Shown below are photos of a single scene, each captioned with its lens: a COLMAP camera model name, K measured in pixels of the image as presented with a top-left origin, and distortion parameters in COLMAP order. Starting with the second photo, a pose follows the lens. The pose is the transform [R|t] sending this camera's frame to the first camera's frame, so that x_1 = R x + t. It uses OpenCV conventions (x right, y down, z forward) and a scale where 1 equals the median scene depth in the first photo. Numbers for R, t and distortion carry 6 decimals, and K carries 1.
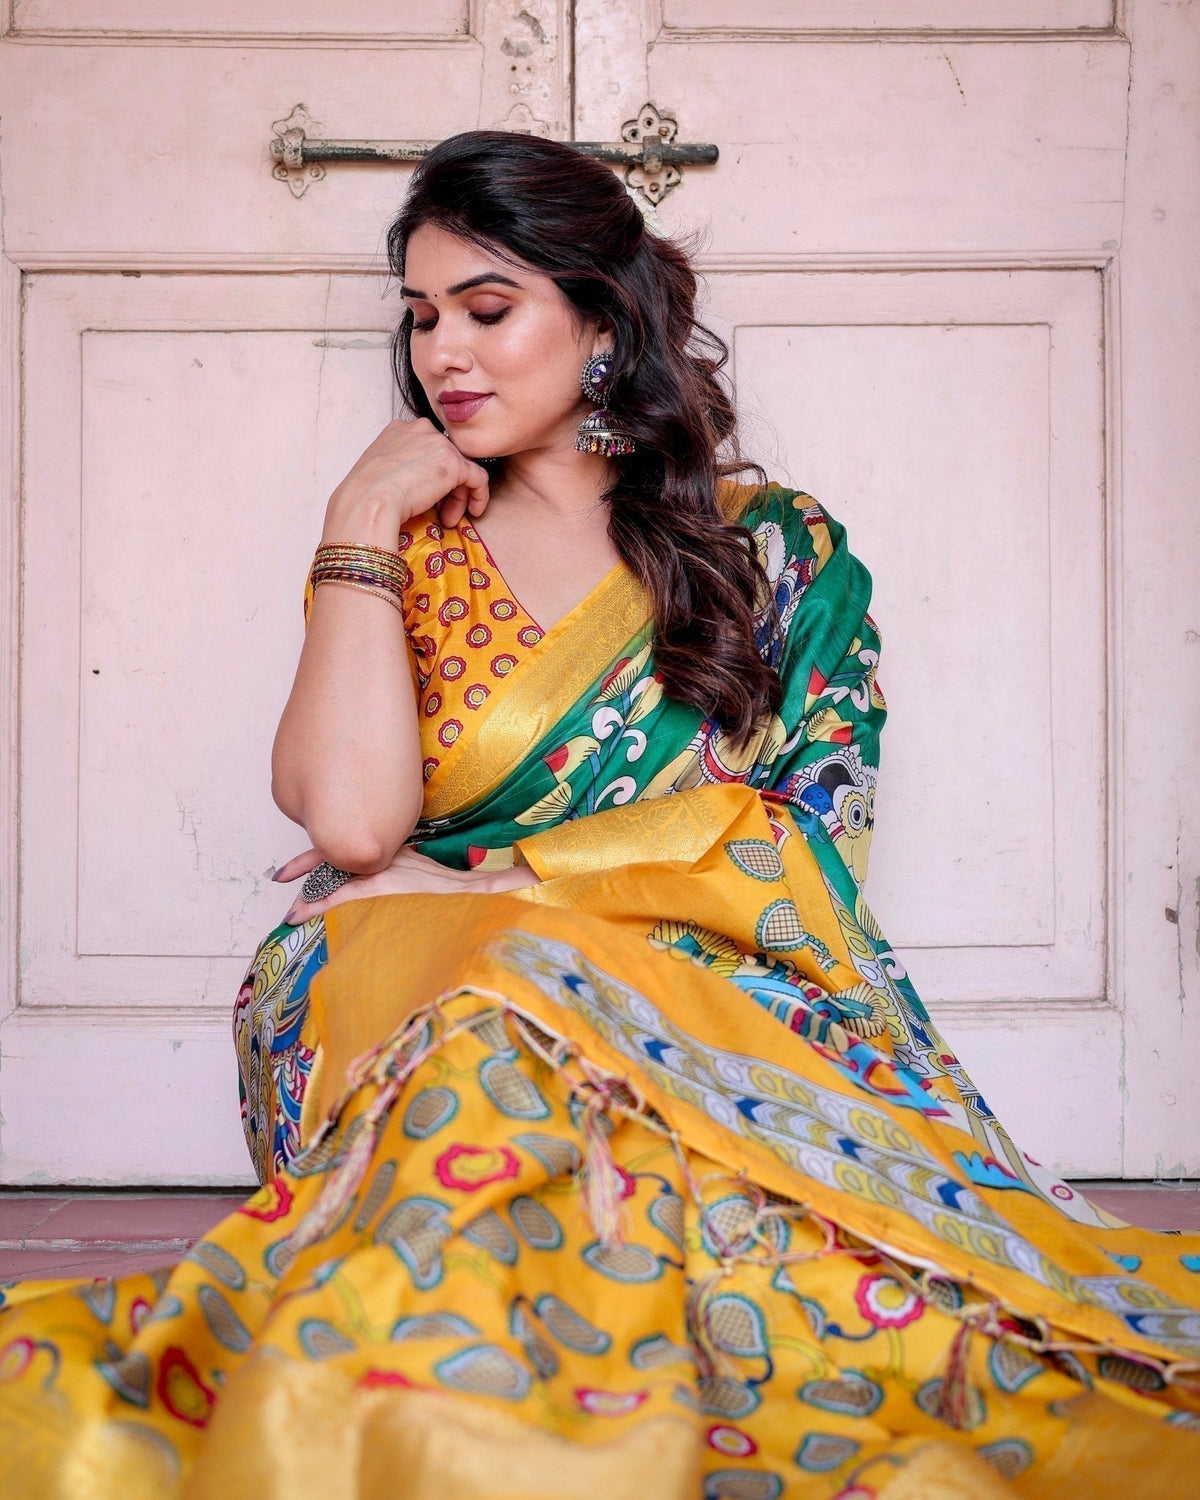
lens RADIAL K [[2663.5, 0, 598.2], [0, 2663.5, 690.7], [0, 0, 1]] dist [0.016459, -0.085224]
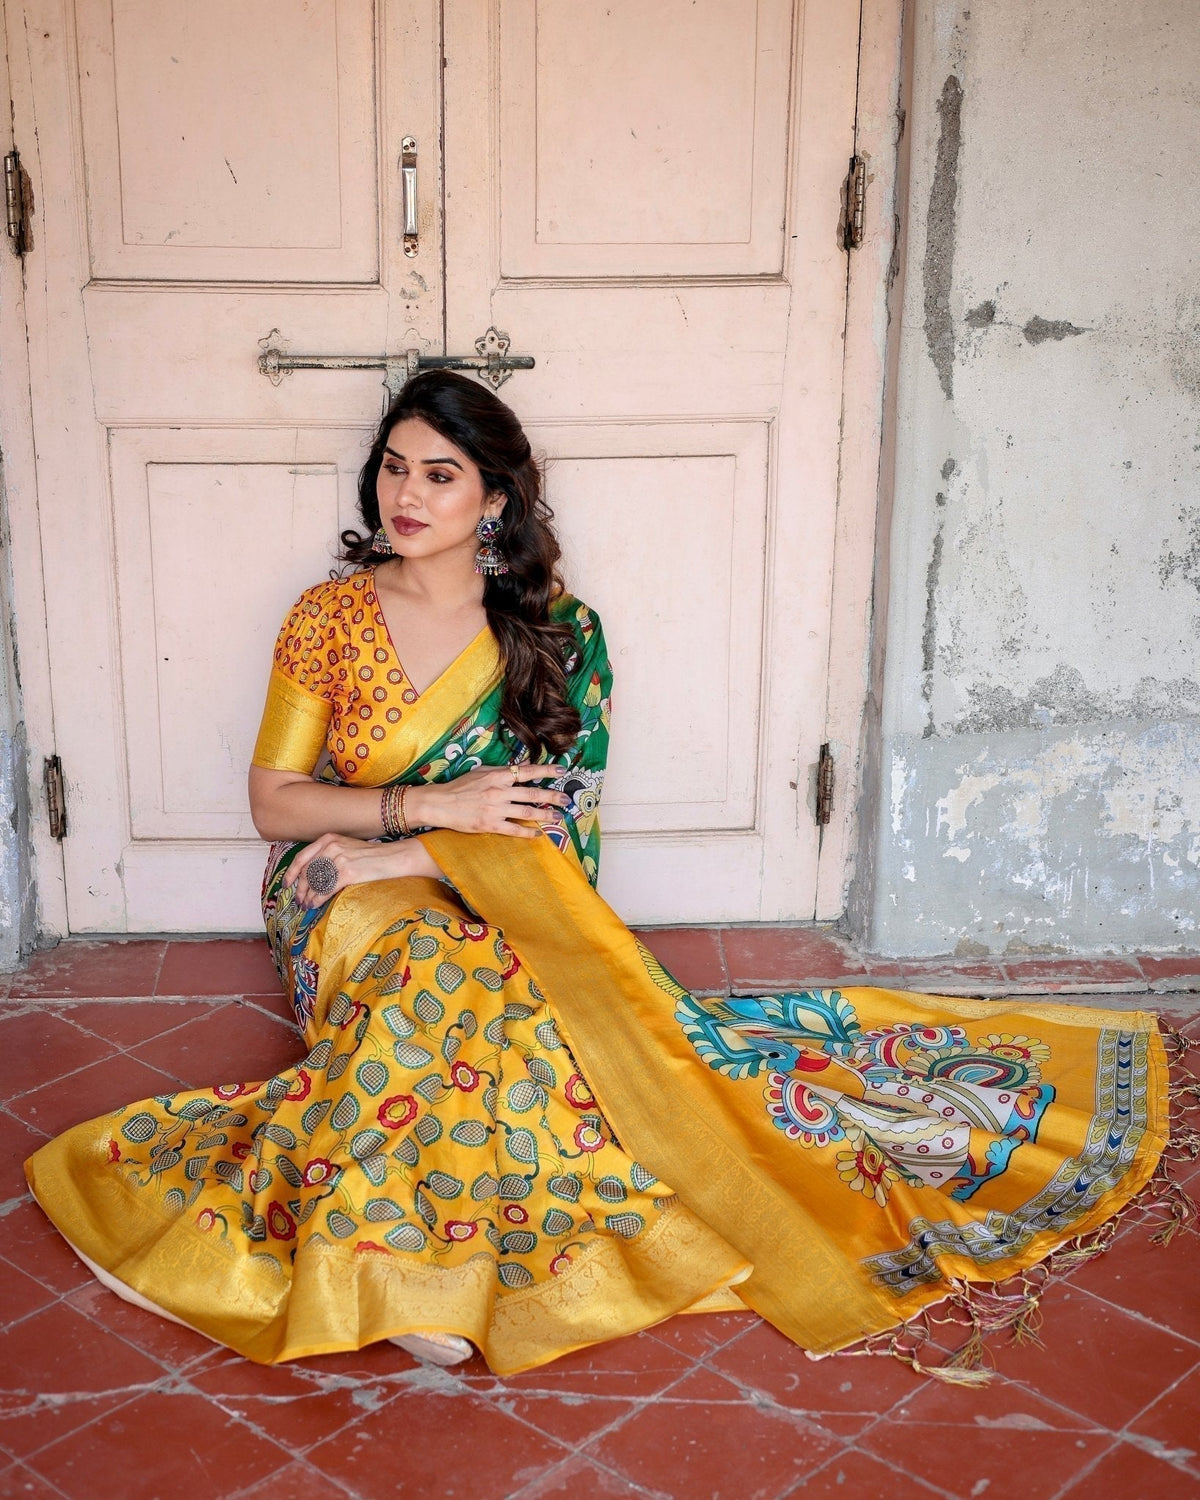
lens RADIAL K [[2653.2, 0, 634.9], [0, 2653.2, 776.8], [0, 0, 1]] dist [0.056014, -0.160989]
pose [[0.998782, -0.001784, 0.049305, 0.025724], [-0.017828, 0.918767, 0.394397, -0.609592], [-0.046004, -0.394796, 0.917616, -0.594397]]
